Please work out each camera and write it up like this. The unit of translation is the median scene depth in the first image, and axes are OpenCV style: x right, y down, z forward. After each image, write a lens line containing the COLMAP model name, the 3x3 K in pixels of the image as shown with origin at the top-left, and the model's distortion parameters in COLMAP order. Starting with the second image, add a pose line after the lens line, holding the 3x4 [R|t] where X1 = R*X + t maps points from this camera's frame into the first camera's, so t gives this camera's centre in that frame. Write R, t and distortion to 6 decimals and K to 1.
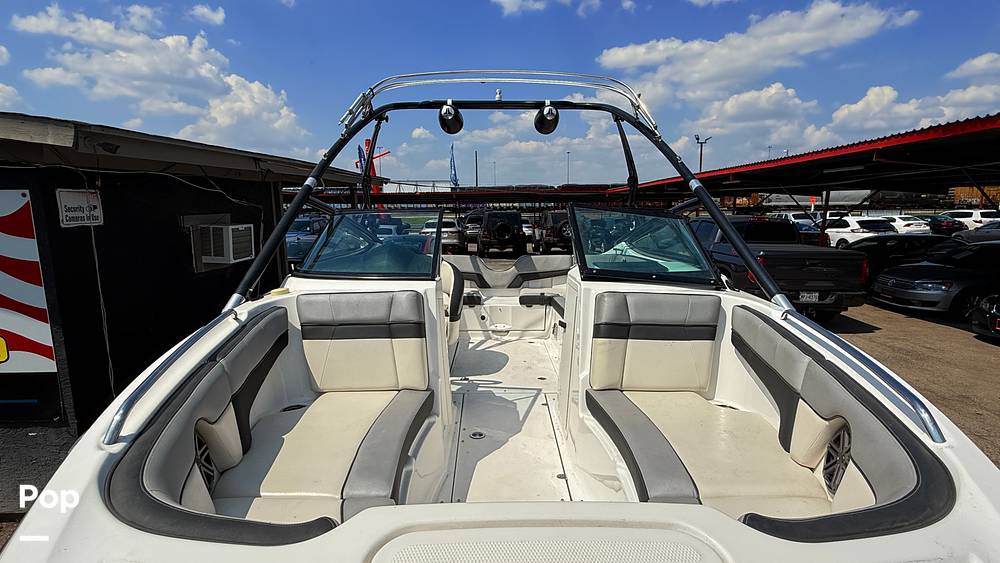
lens RADIAL K [[509.6, 0, 501.8], [0, 509.6, 279.7], [0, 0, 1]] dist [0.005861, -0.001082]
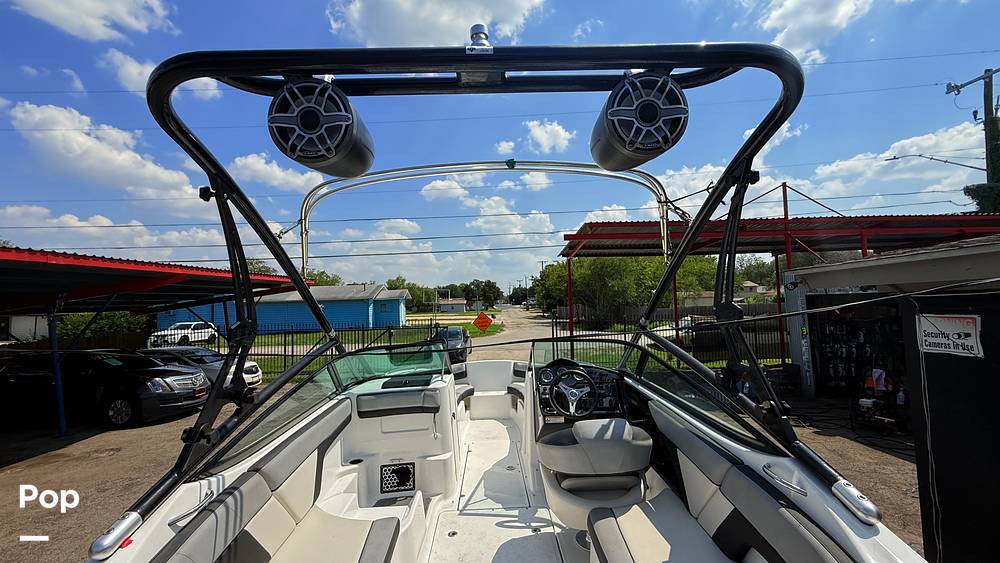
lens RADIAL K [[400.2, 0, 499.3], [0, 400.2, 280.1], [0, 0, 1]] dist [0.001837, 0.000462]
pose [[-0.999304, 0.037053, -0.004210, -0.011109], [0.036461, 0.994493, 0.098252, -0.180762], [0.007827, 0.098031, -0.995153, 0.912878]]
